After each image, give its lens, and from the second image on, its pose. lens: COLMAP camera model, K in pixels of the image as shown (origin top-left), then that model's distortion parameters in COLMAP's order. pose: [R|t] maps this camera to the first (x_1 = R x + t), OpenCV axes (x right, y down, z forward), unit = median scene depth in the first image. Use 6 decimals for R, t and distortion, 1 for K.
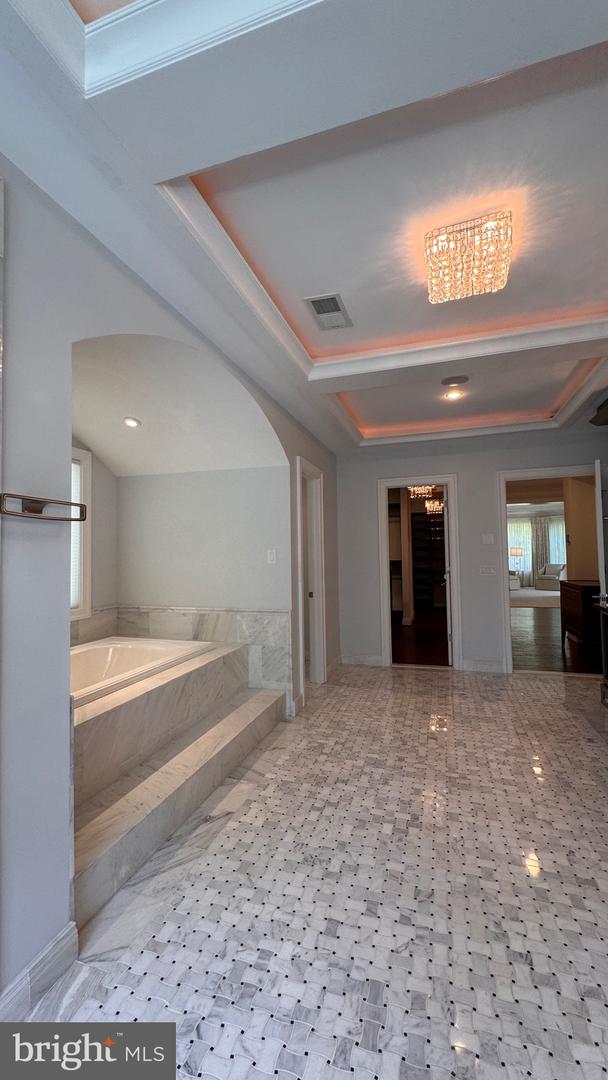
lens RADIAL K [[431.5, 0, 304.0], [0, 431.5, 540.0], [0, 0, 1]] dist [-0.002190, -0.000555]
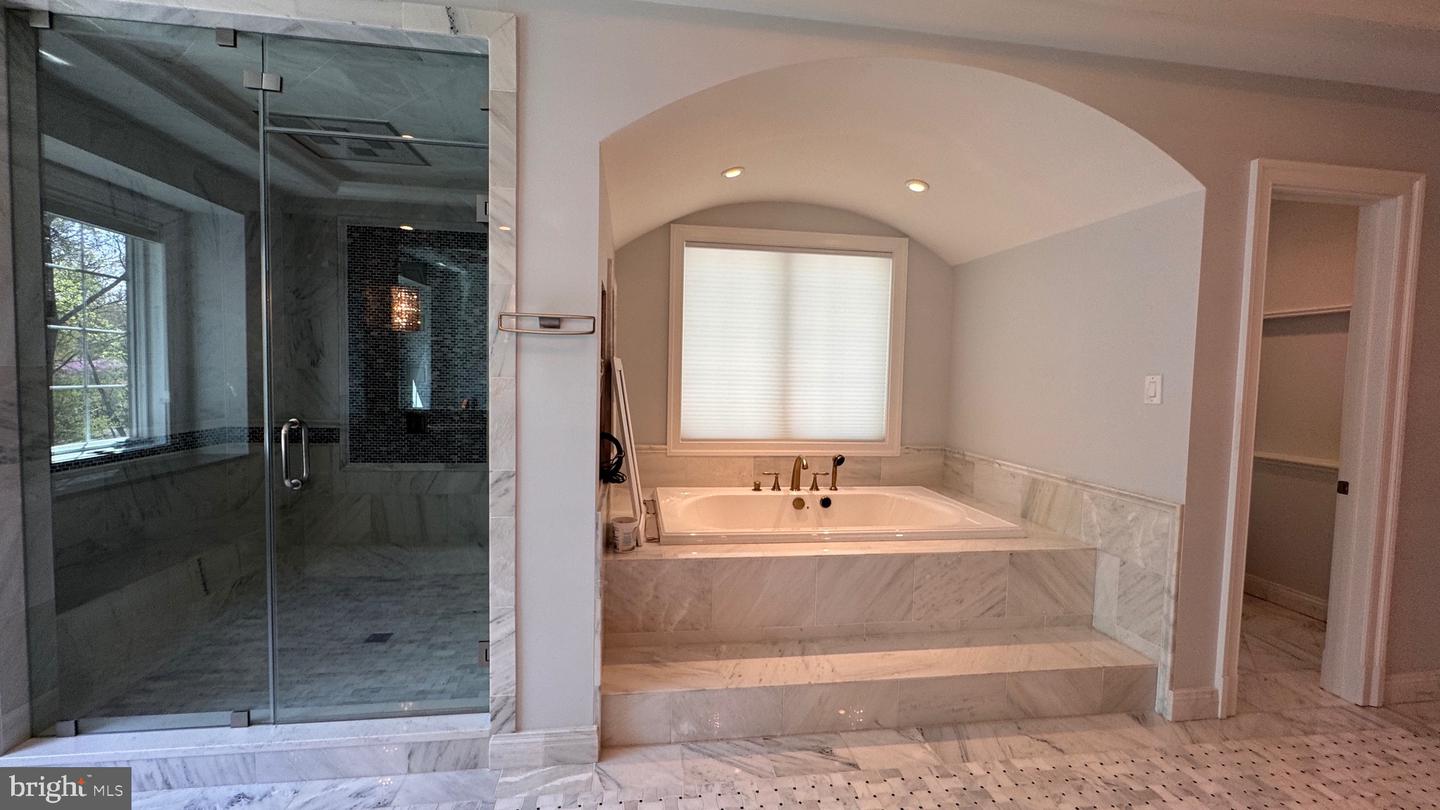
lens RADIAL K [[575.4, 0, 709.2], [0, 575.4, 404.9], [0, 0, 1]] dist [-0.002190, -0.000555]
pose [[0.436423, 0.074402, -0.896660, 0.333076], [0.000123, 0.996570, 0.082752, 0.002493], [0.899742, -0.036225, 0.434917, 0.295661]]
